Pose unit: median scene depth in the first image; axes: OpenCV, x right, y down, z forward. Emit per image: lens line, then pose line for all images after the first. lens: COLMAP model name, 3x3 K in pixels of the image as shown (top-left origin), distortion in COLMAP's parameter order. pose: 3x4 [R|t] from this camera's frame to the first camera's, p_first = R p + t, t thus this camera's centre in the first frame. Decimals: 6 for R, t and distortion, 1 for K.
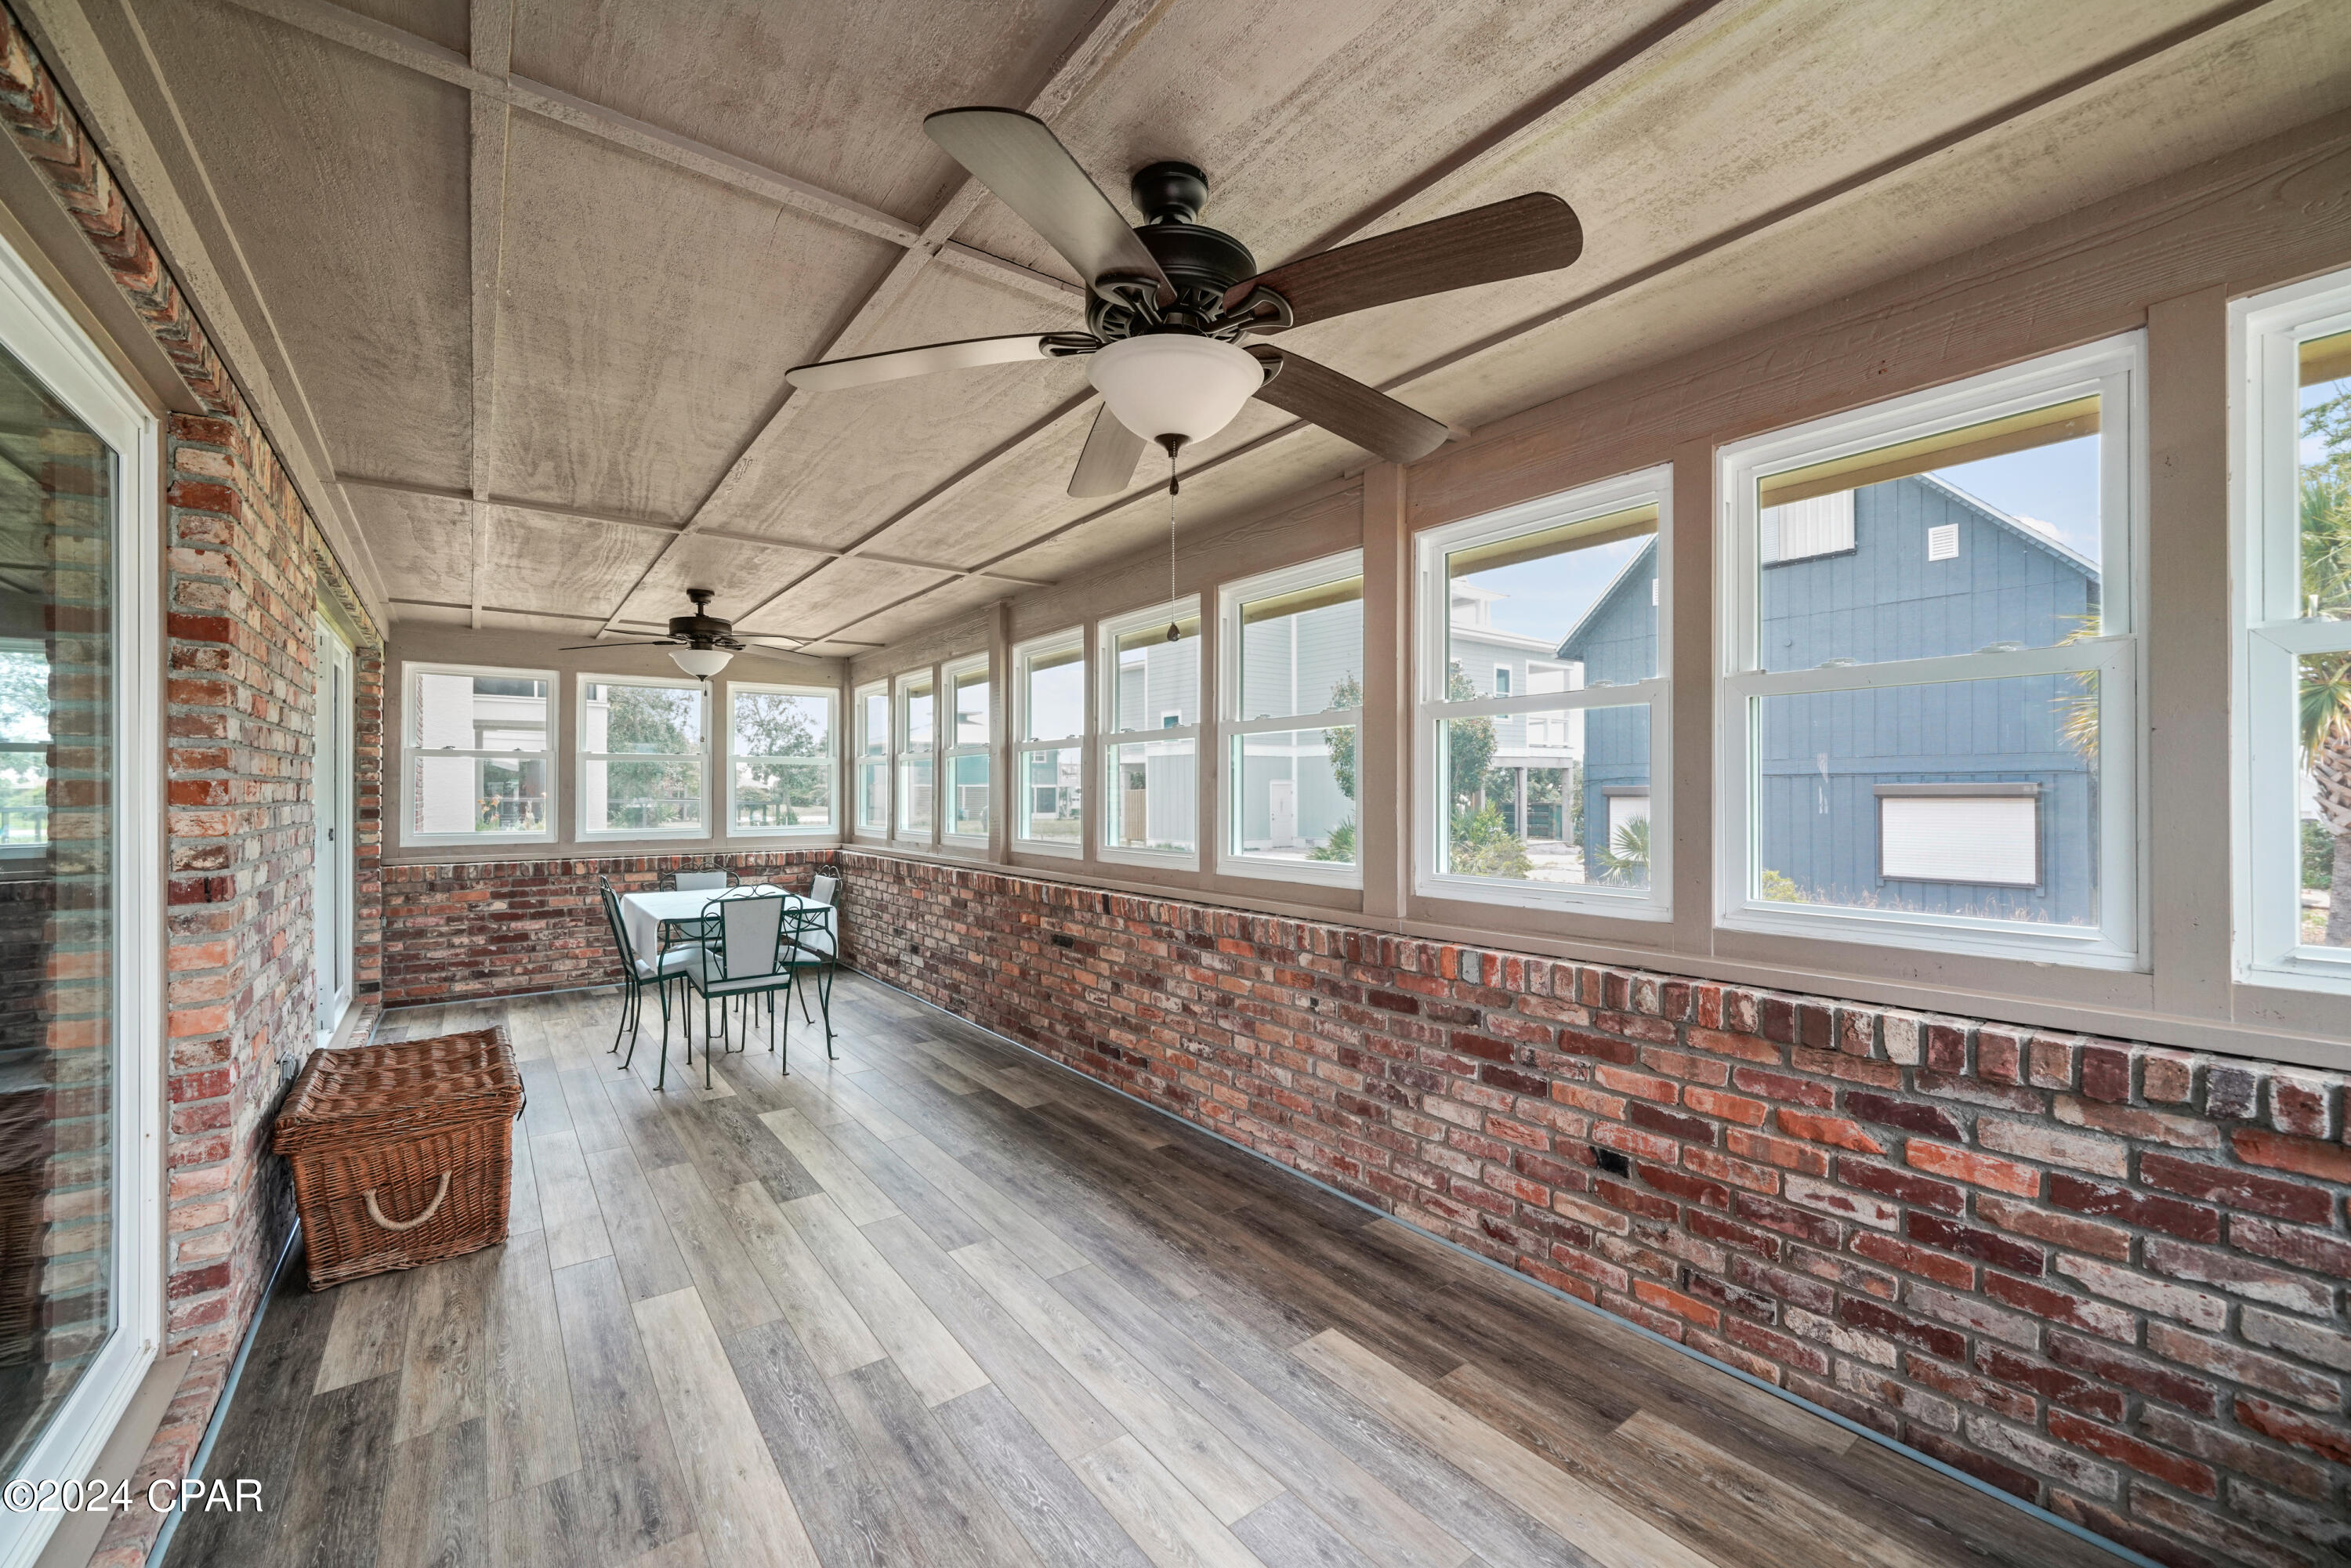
lens RADIAL K [[936.1, 0, 1180.0], [0, 936.1, 795.8], [0, 0, 1]] dist [-0.007236, 0.003280]
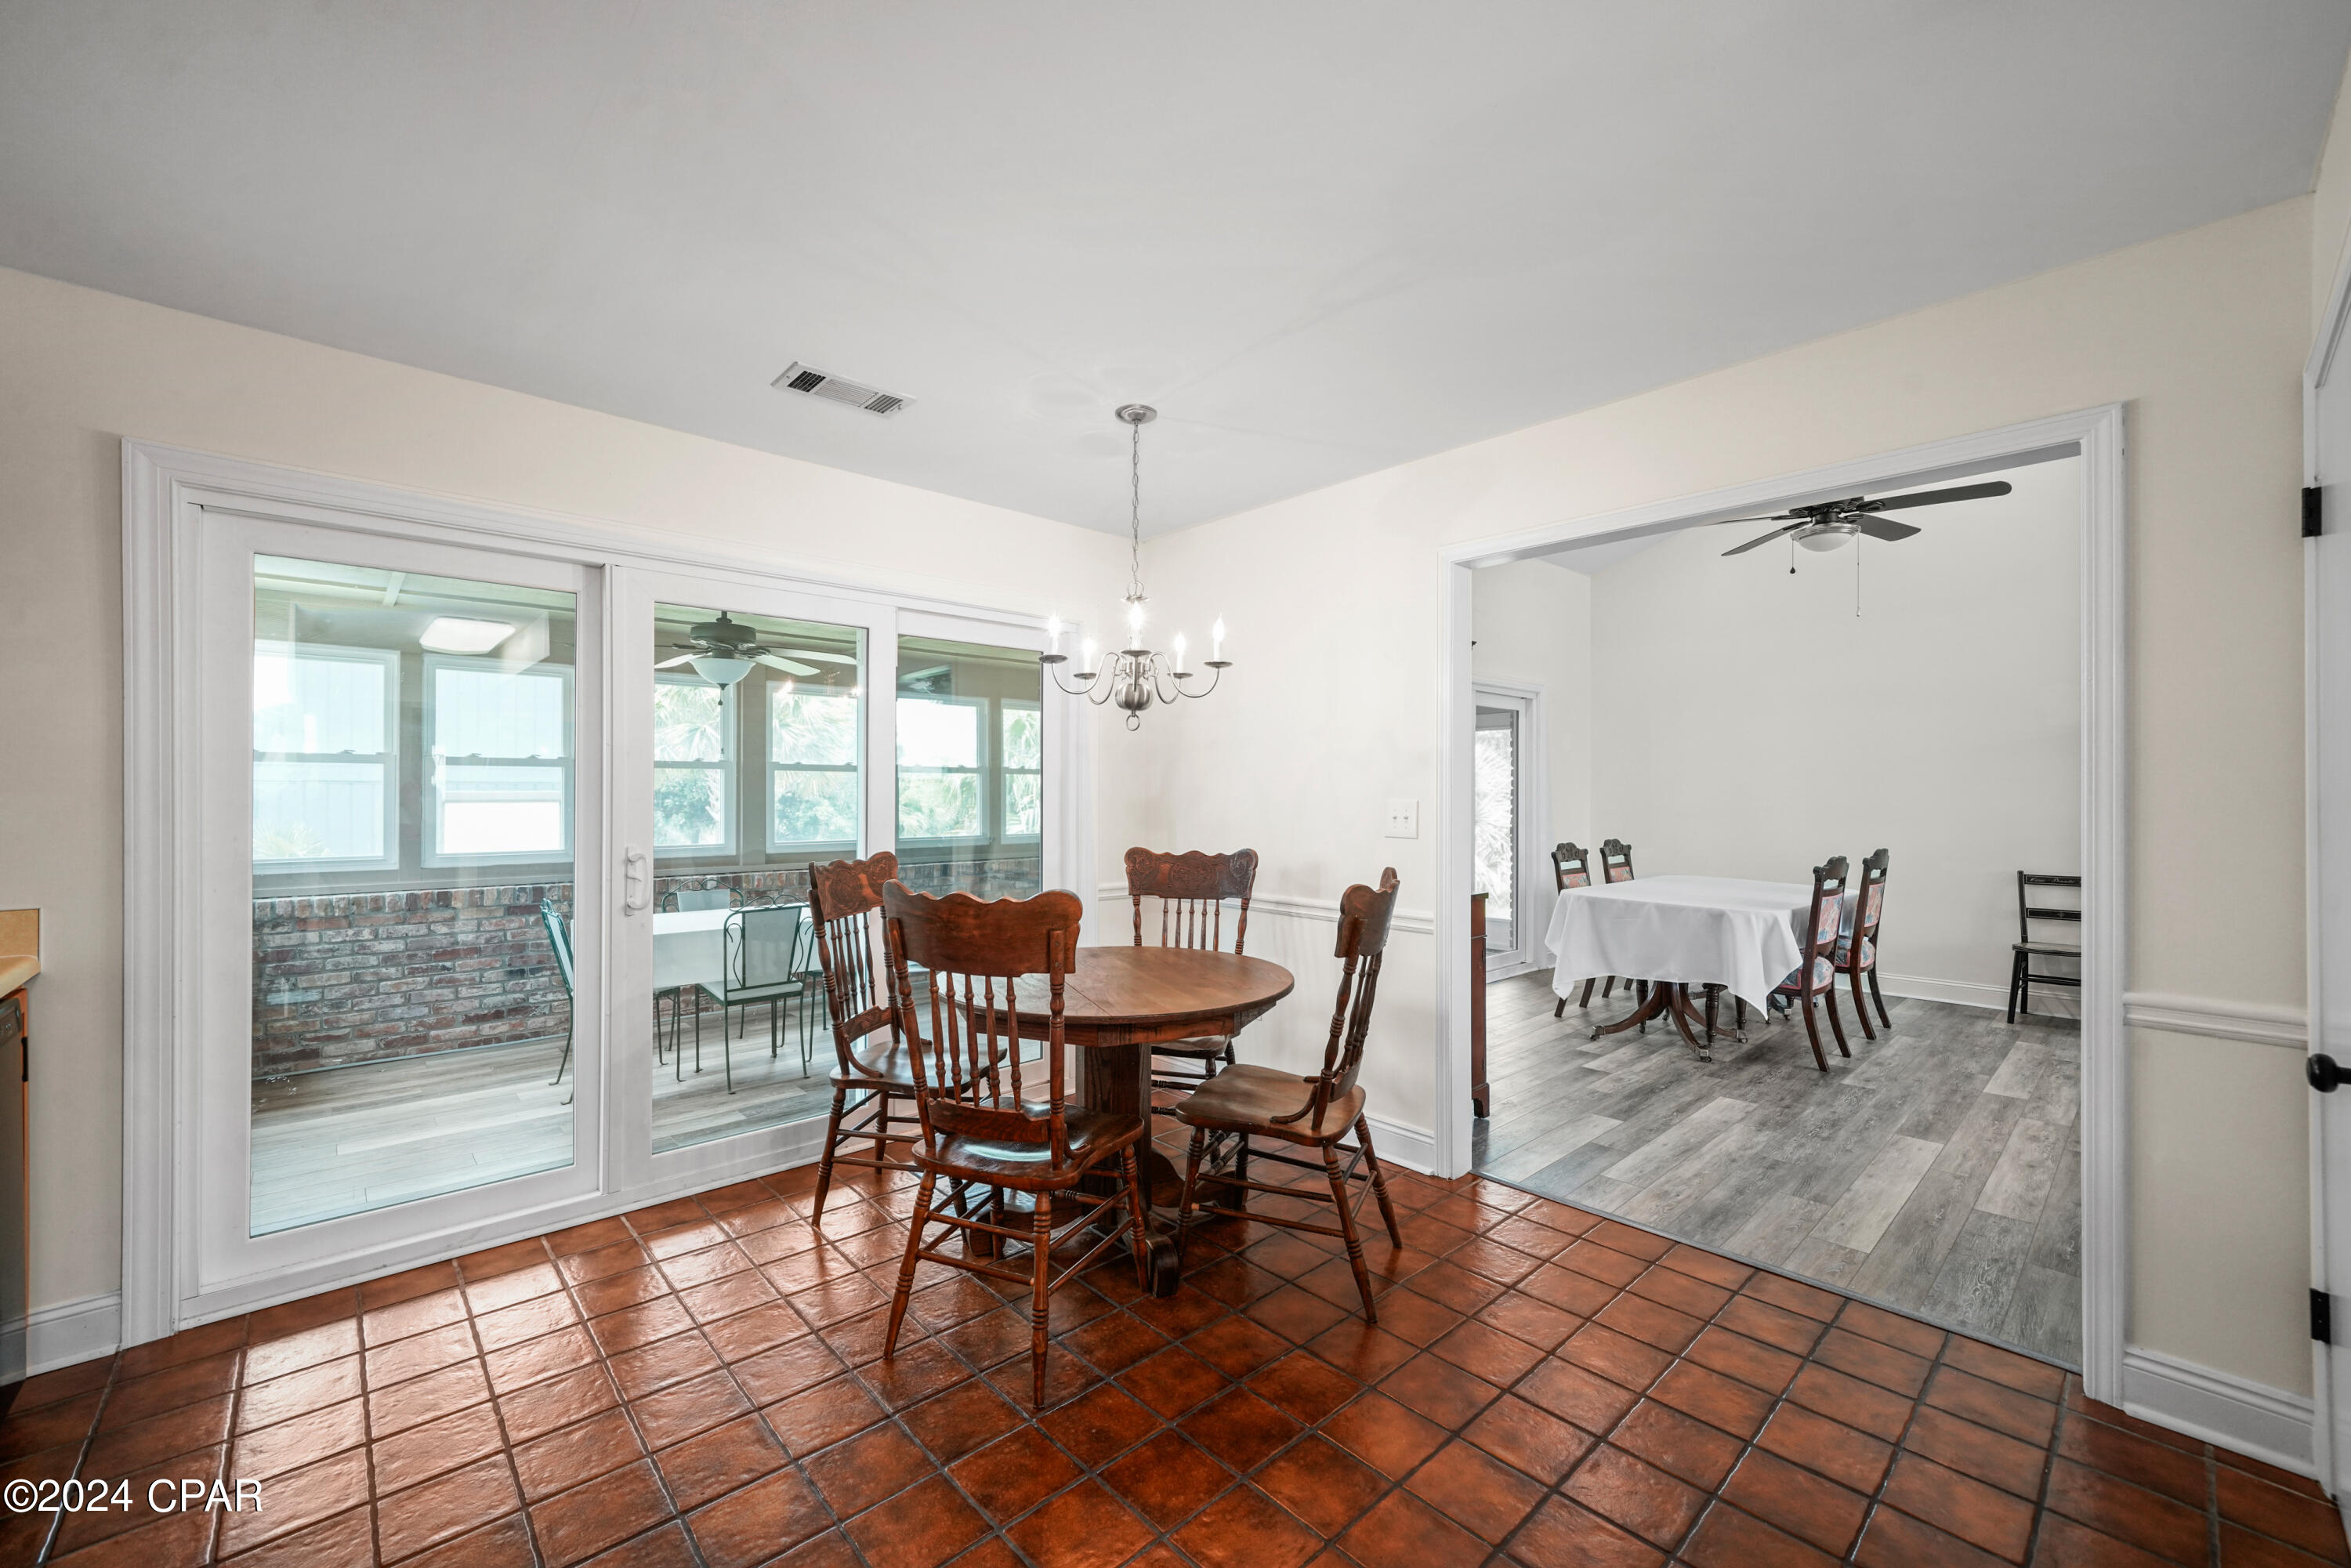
lens RADIAL K [[936.1, 0, 1177.3], [0, 936.1, 796.7], [0, 0, 1]] dist [-0.007236, 0.003280]
pose [[-0.106896, -0.000708, 0.994270, -2.939302], [0.002052, 0.999997, 0.000933, -0.026641], [-0.994268, 0.002140, -0.106895, 1.245536]]
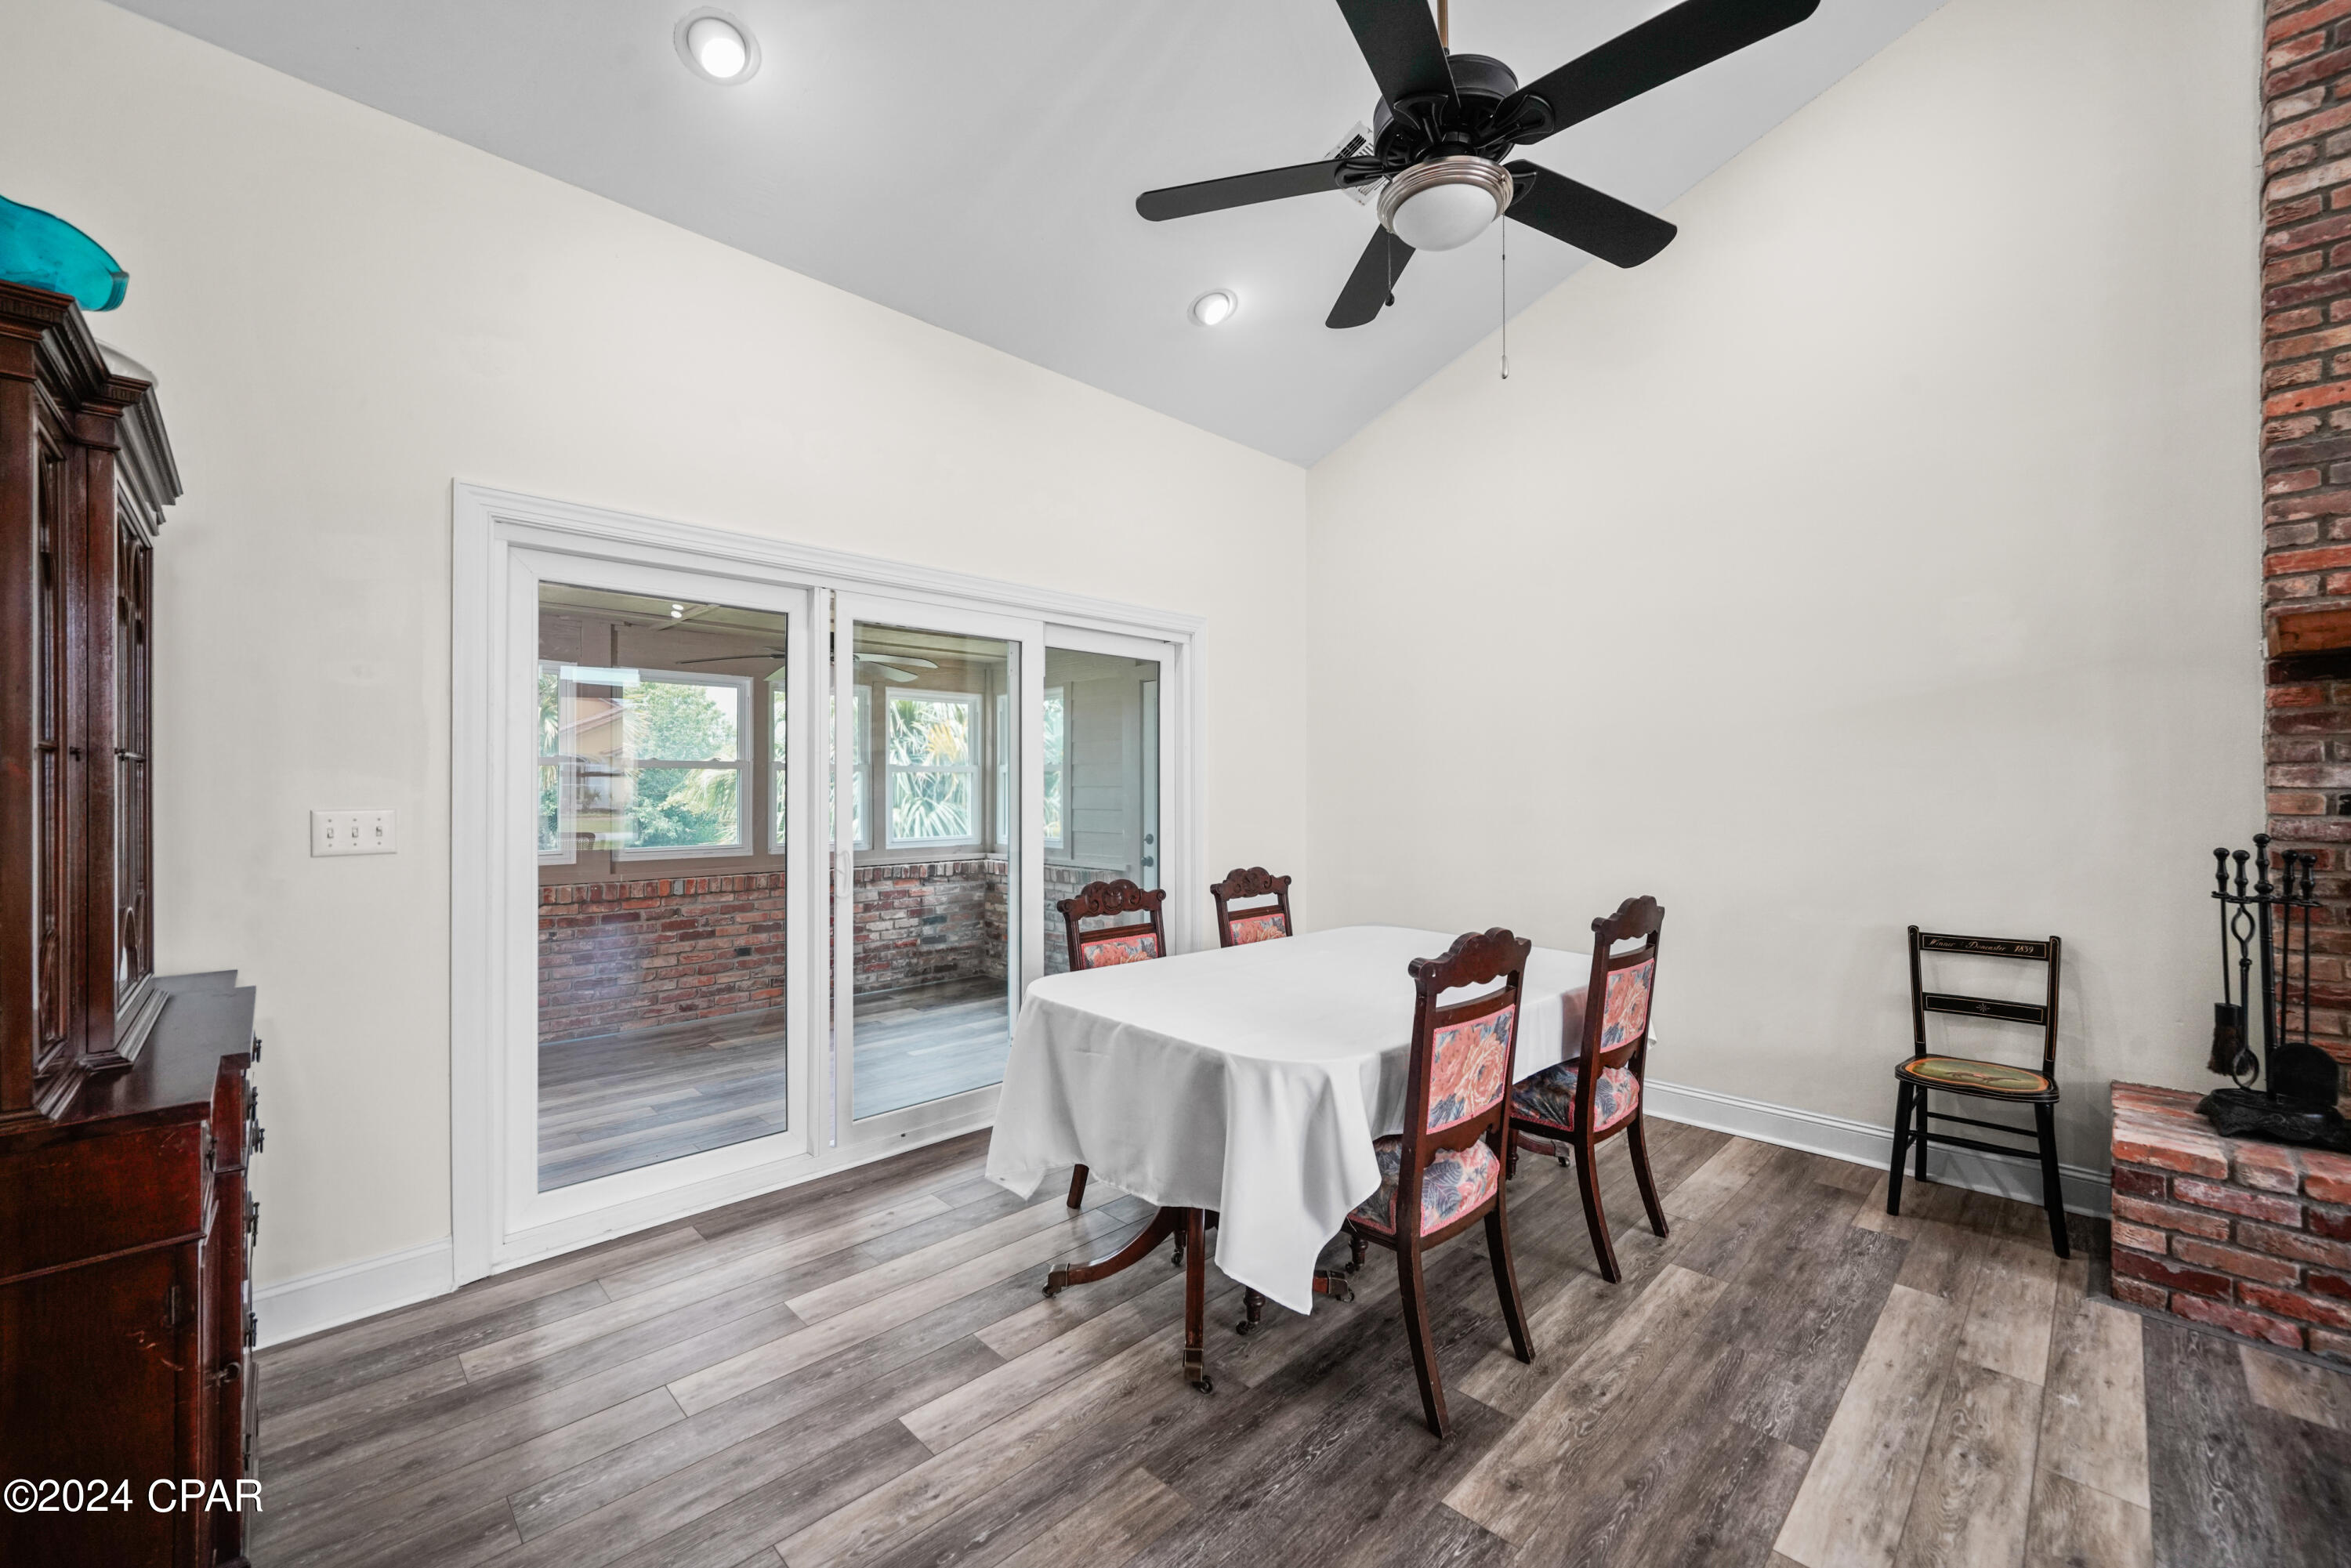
lens RADIAL K [[936.1, 0, 1180.6], [0, 936.1, 786.4], [0, 0, 1]] dist [-0.007236, 0.003280]
pose [[-0.141553, 0.010815, 0.989872, -2.055989], [0.003878, 0.999939, -0.010371, -0.022988], [-0.989923, 0.002371, -0.141586, 0.171913]]
